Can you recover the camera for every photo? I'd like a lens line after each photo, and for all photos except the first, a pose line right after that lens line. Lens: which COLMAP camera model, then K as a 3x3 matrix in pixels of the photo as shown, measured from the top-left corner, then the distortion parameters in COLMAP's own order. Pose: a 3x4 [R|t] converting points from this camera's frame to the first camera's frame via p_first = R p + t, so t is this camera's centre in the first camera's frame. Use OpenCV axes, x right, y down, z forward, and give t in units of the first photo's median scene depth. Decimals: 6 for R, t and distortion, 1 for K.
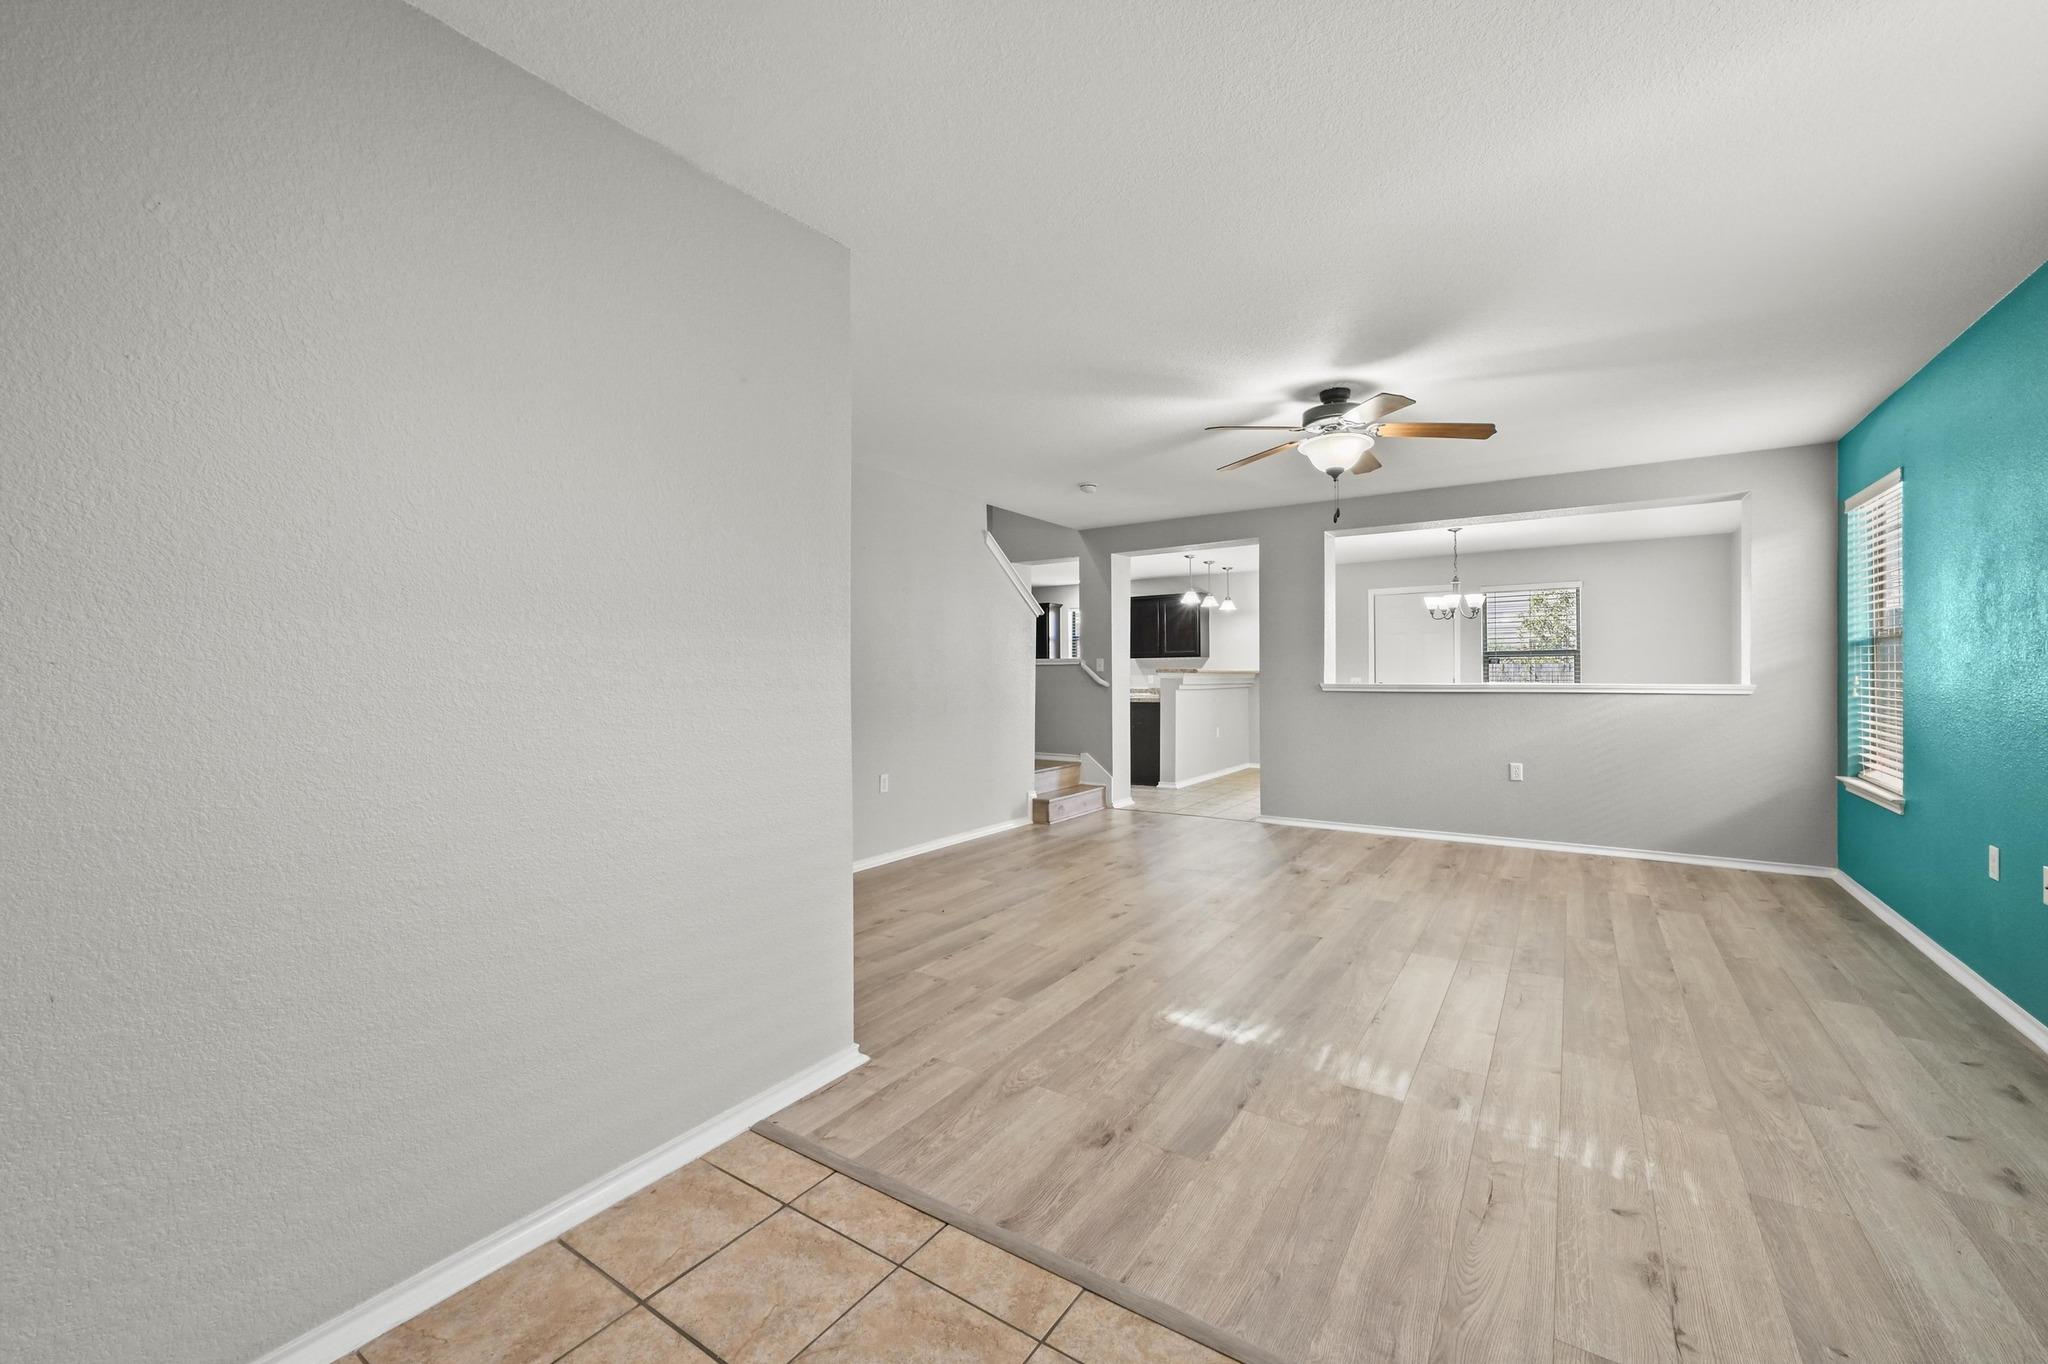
lens RADIAL K [[815.0, 0, 1024.7], [0, 815.0, 682.4], [0, 0, 1]] dist [-0.000738, 0.001898]
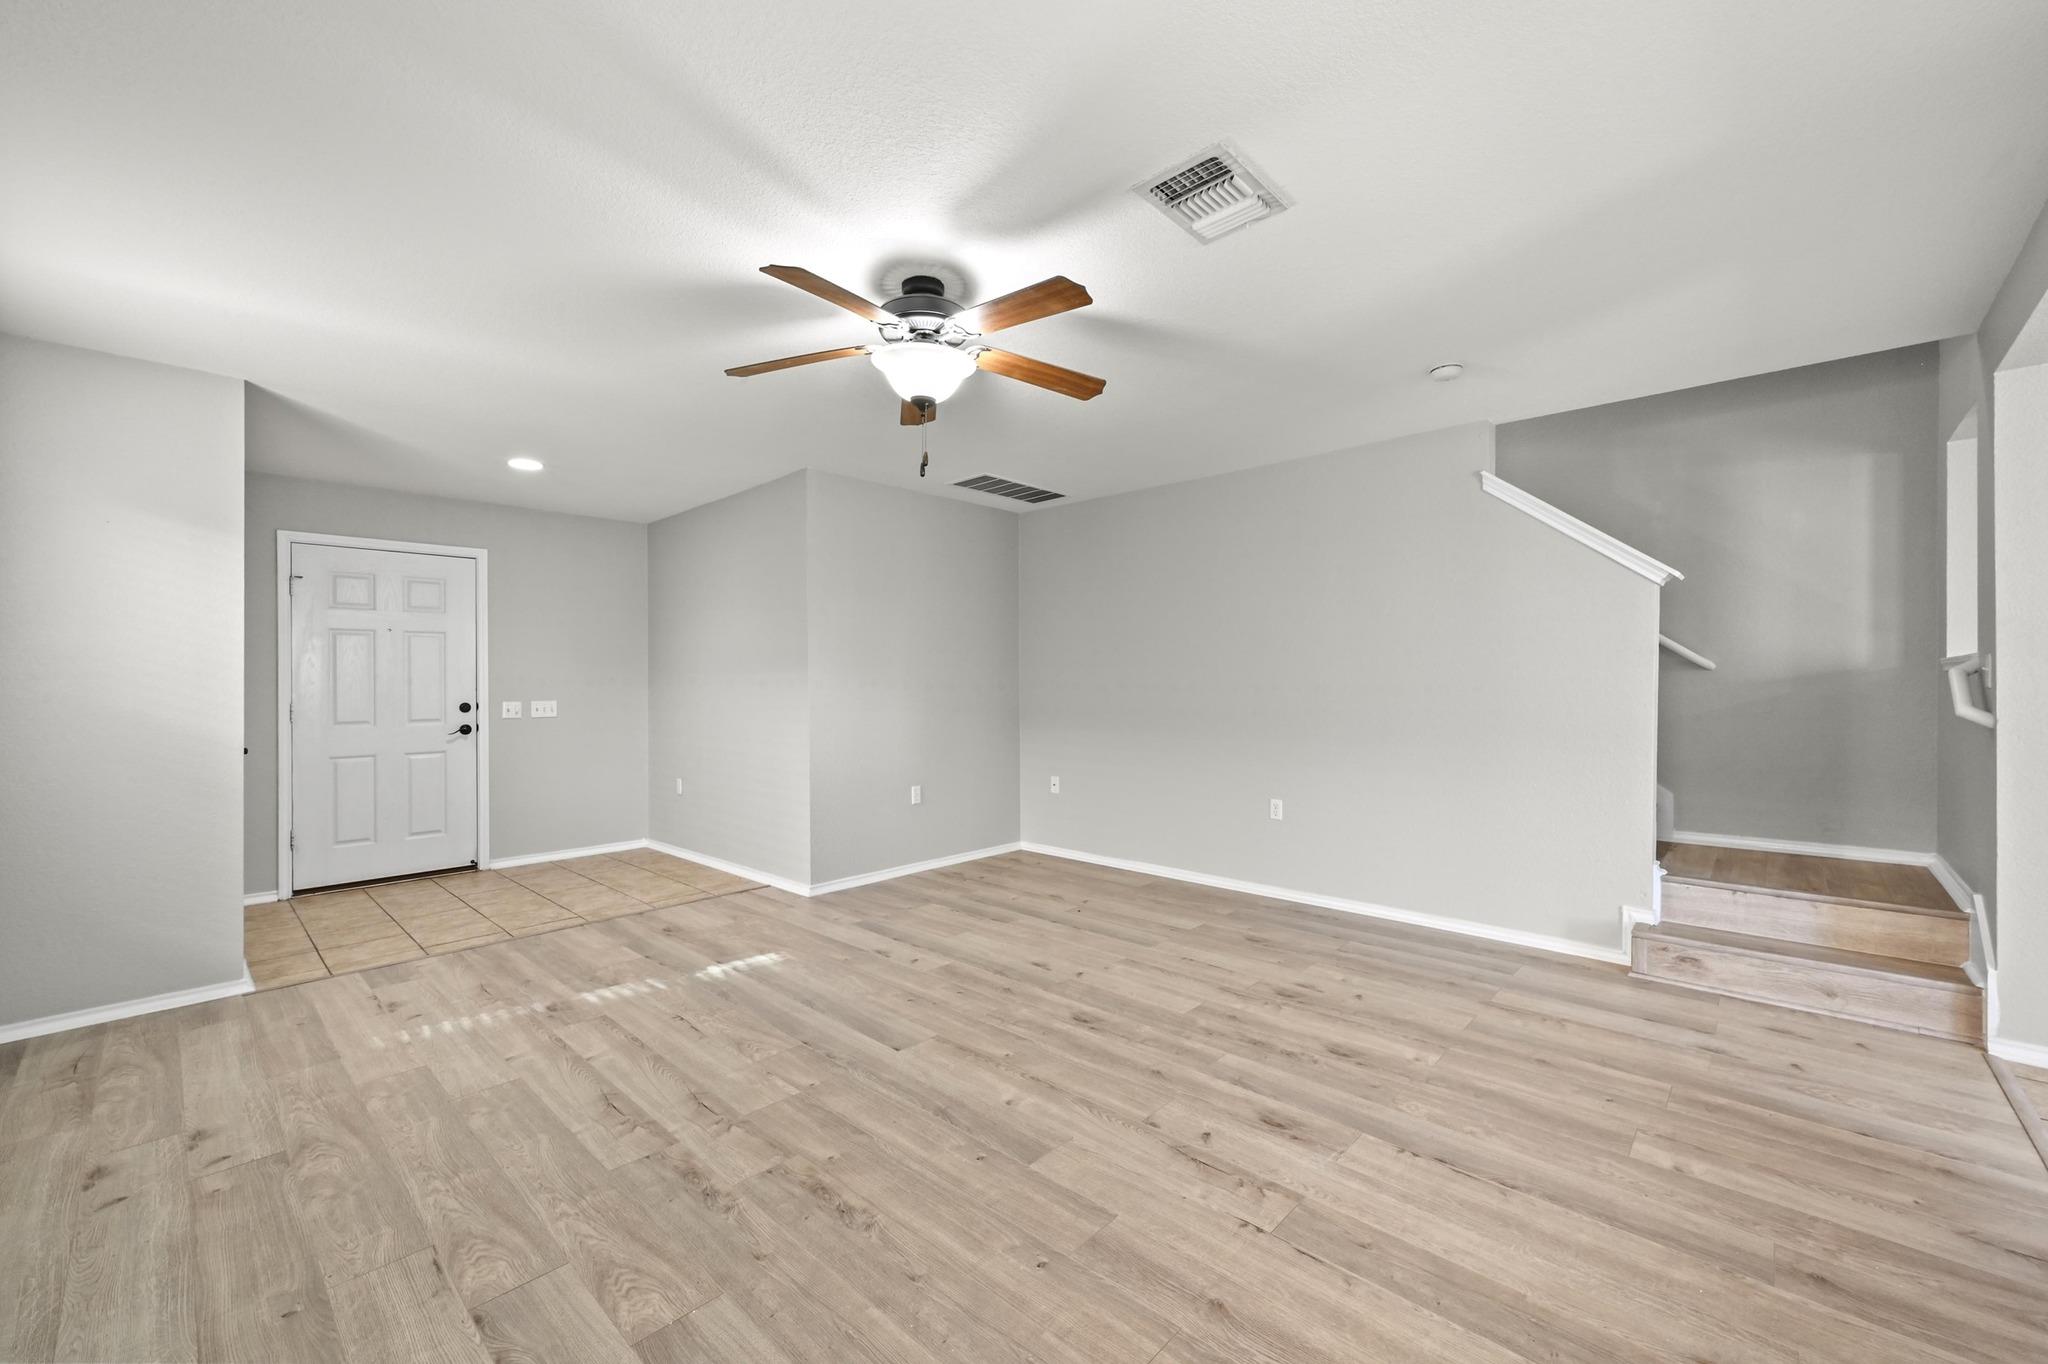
lens RADIAL K [[815.0, 0, 1036.9], [0, 815.0, 695.3], [0, 0, 1]] dist [-0.000738, 0.001898]
pose [[-0.152841, 0.022591, -0.987993, 0.981039], [-0.006394, 0.999695, 0.023848, -0.028475], [0.988230, 0.009962, -0.152650, 1.130609]]
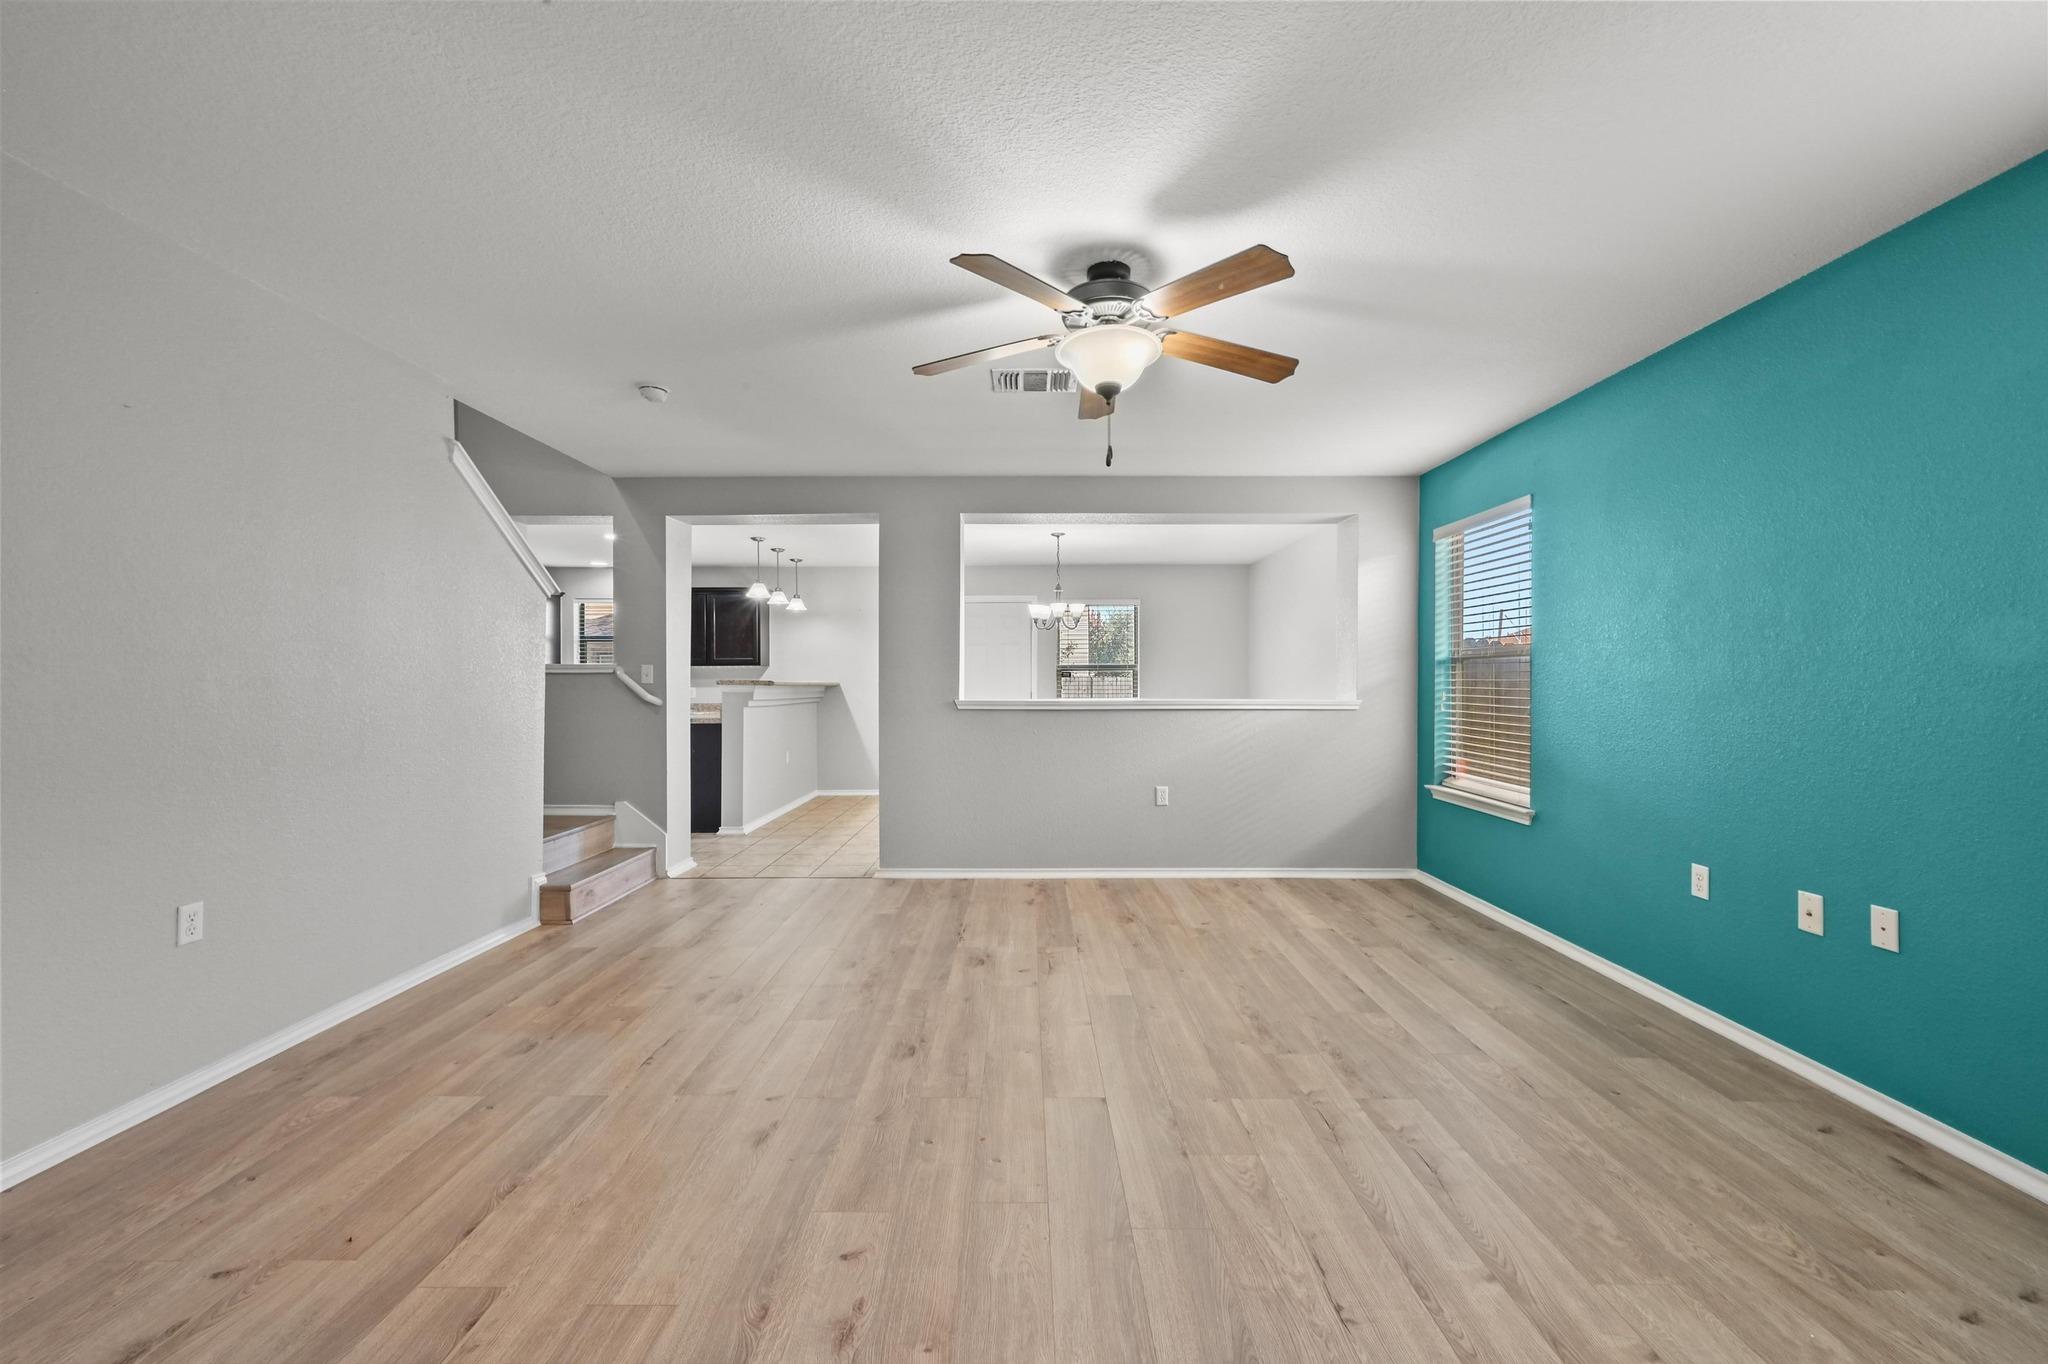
lens RADIAL K [[815.0, 0, 1030.0], [0, 815.0, 678.2], [0, 0, 1]] dist [-0.000738, 0.001898]
pose [[0.829739, 0.009595, 0.558069, -0.045385], [0.000001, 0.999852, -0.017192, -0.008286], [-0.558152, 0.014266, 0.829616, 0.450124]]
